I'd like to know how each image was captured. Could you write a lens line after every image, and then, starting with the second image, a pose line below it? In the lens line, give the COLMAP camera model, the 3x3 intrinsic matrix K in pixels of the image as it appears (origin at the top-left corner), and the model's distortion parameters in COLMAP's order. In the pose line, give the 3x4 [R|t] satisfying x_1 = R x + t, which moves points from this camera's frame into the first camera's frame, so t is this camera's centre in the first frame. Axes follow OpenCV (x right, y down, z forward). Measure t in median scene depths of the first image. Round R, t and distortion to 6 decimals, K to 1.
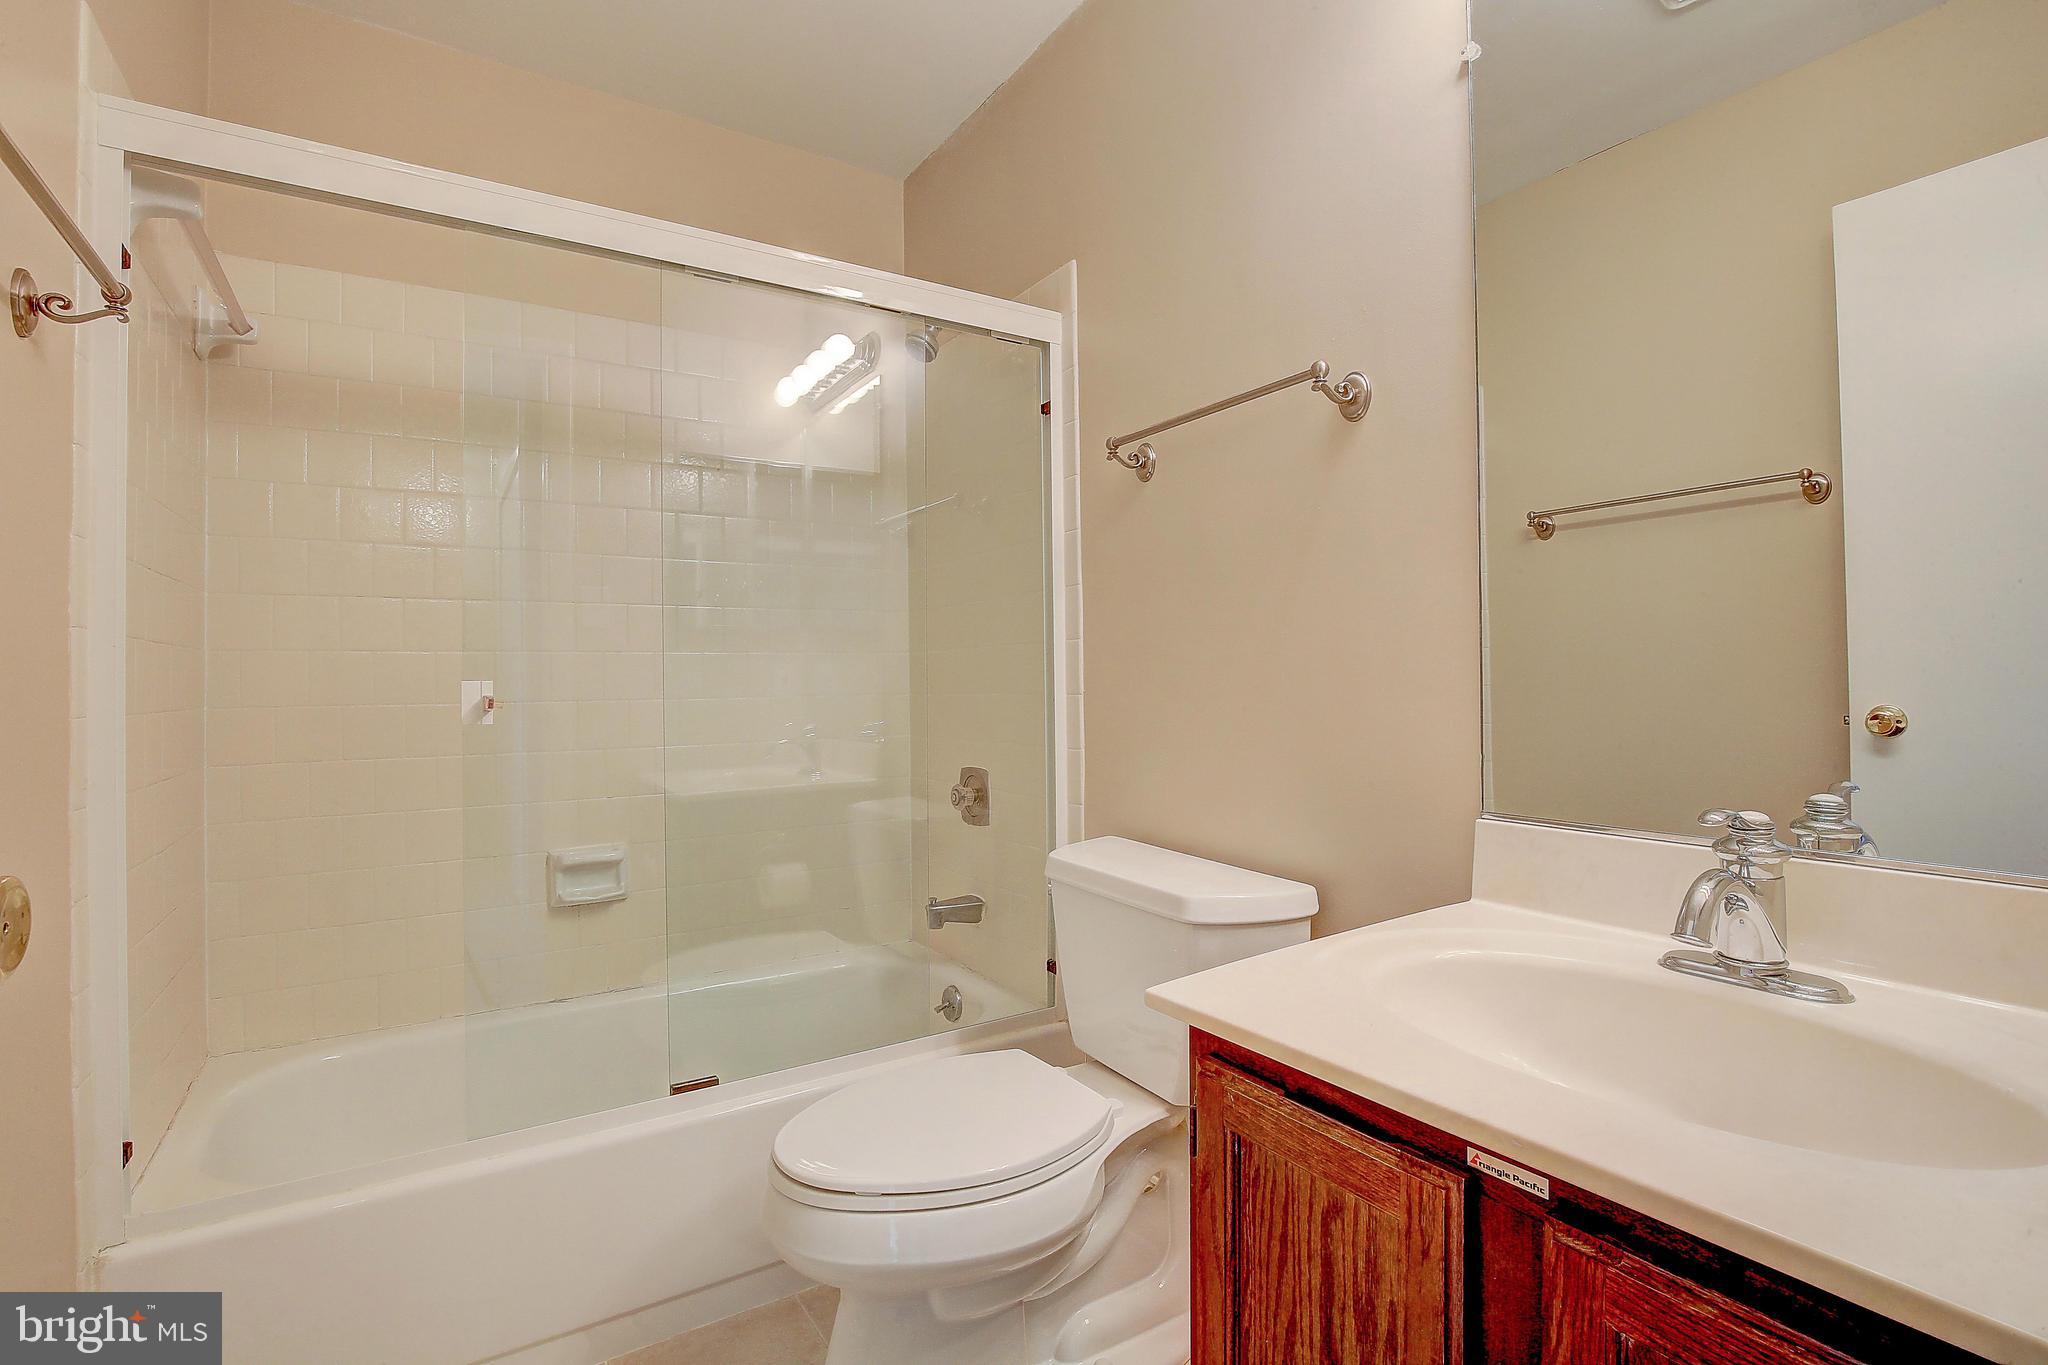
lens RADIAL K [[939.2, 0, 1007.8], [0, 939.2, 679.9], [0, 0, 1]] dist [-0.034422, 0.005980]
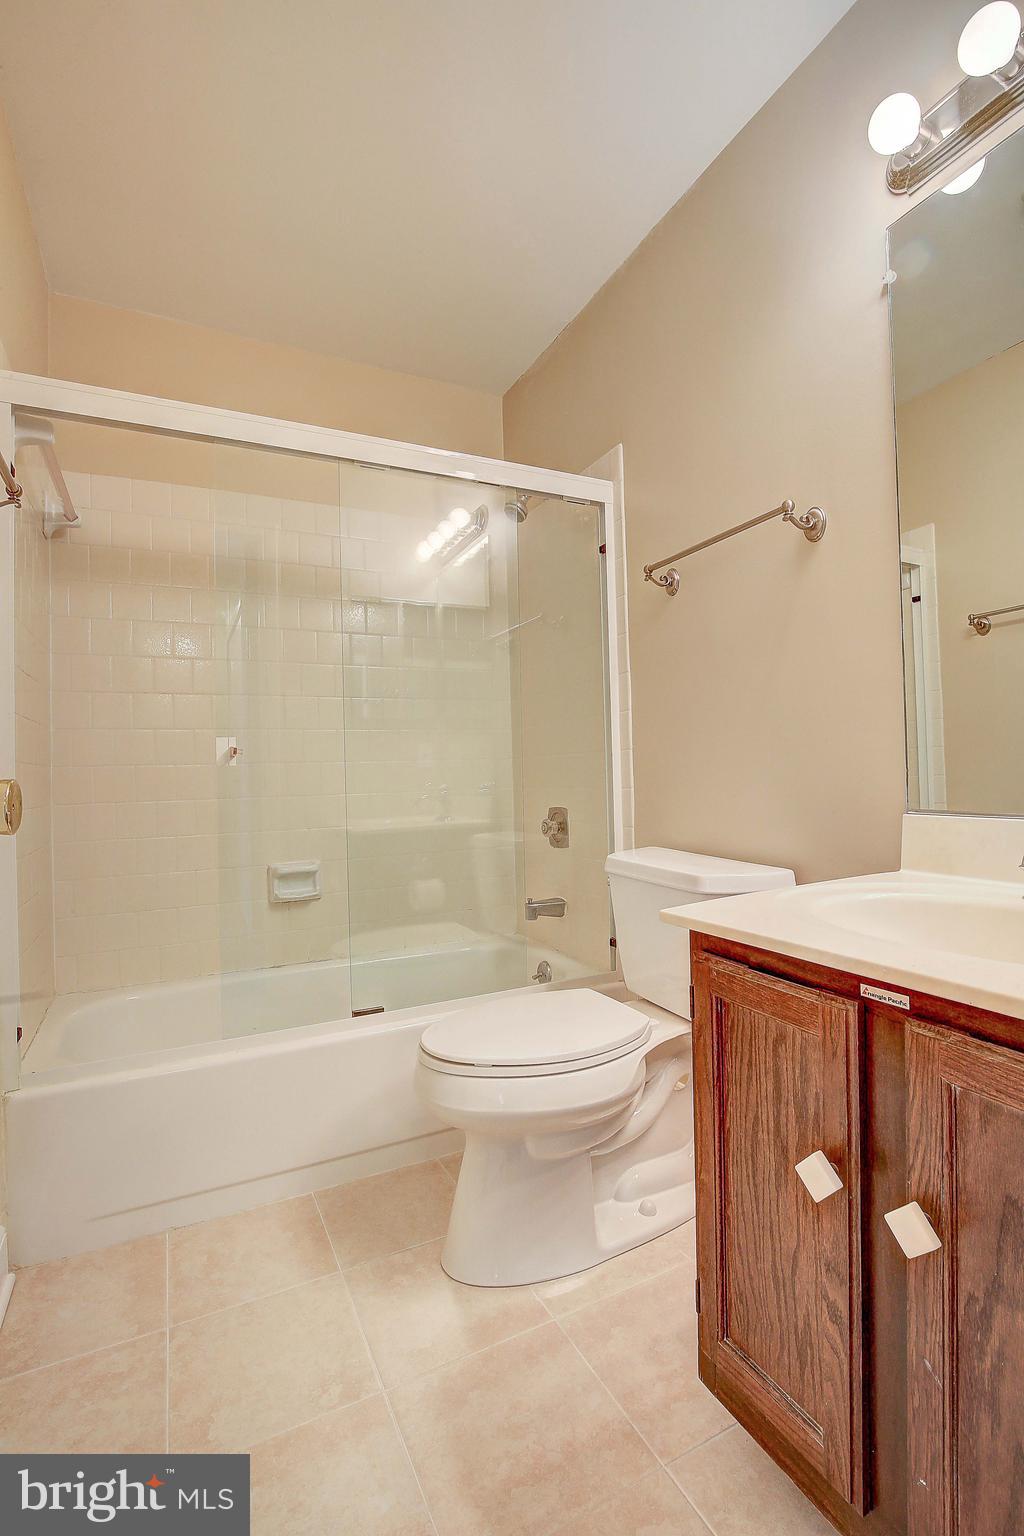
lens RADIAL K [[704.4, 0, 525.8], [0, 704.4, 770.7], [0, 0, 1]] dist [-0.034422, 0.005980]
pose [[0.995567, -0.015767, -0.092719, 0.021109], [0.015537, 0.999874, -0.003203, 0.056275], [0.092758, 0.001748, 0.995687, -0.082844]]
